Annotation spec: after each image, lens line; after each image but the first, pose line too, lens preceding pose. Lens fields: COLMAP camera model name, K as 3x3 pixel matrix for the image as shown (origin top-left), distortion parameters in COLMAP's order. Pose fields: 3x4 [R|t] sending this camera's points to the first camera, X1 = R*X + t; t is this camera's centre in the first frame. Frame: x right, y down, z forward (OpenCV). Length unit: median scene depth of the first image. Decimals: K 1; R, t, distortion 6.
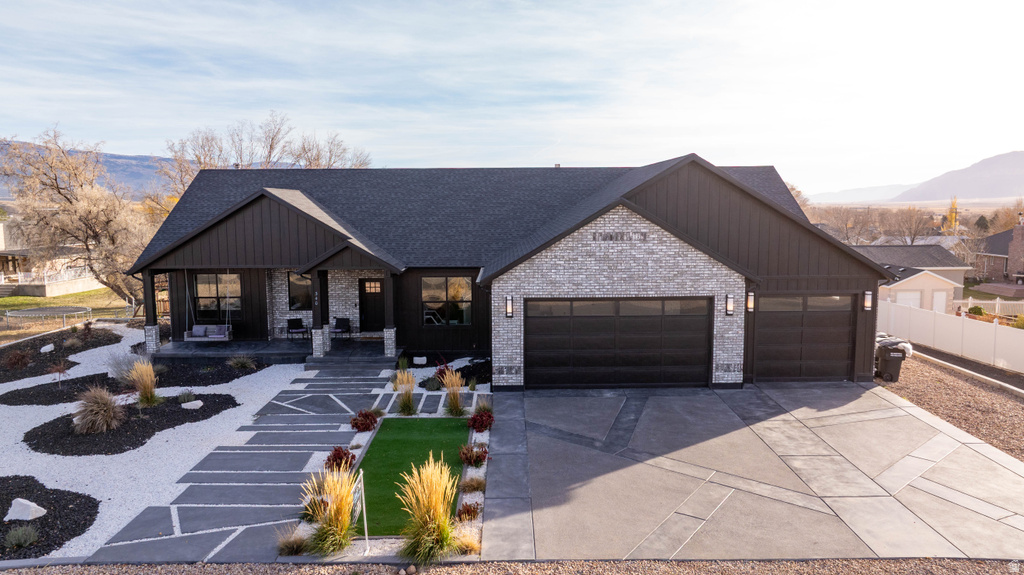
lens RADIAL K [[720.6, 0, 510.9], [0, 720.6, 289.3], [0, 0, 1]] dist [-0.009118, 0.014807]
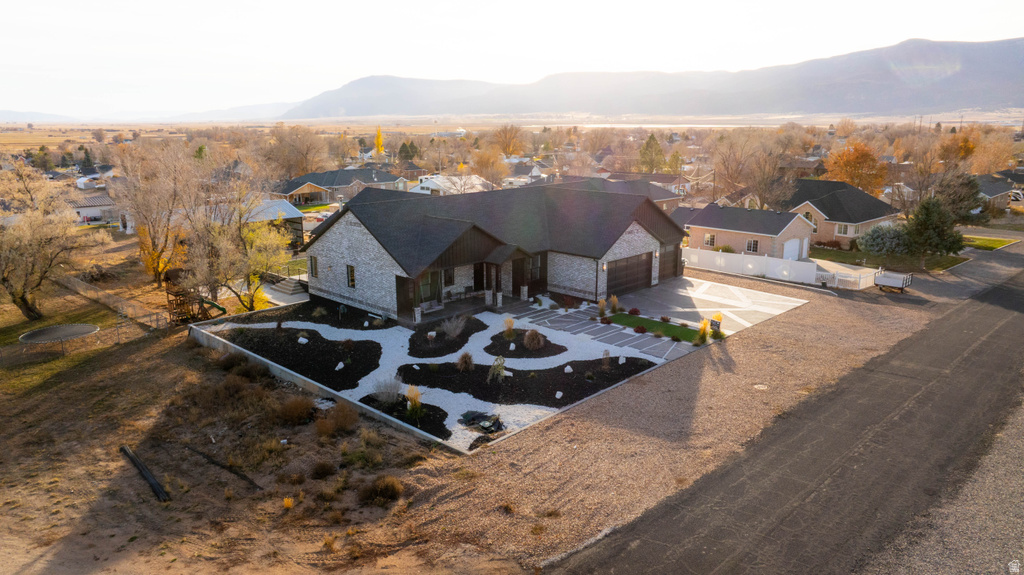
lens RADIAL K [[720.6, 0, 512.3], [0, 720.6, 286.4], [0, 0, 1]] dist [-0.009118, 0.014807]
pose [[0.699874, -0.160291, 0.696048, -1.856975], [0.083060, 0.986147, 0.143580, -0.274706], [-0.709420, -0.042674, 0.703493, -0.443417]]
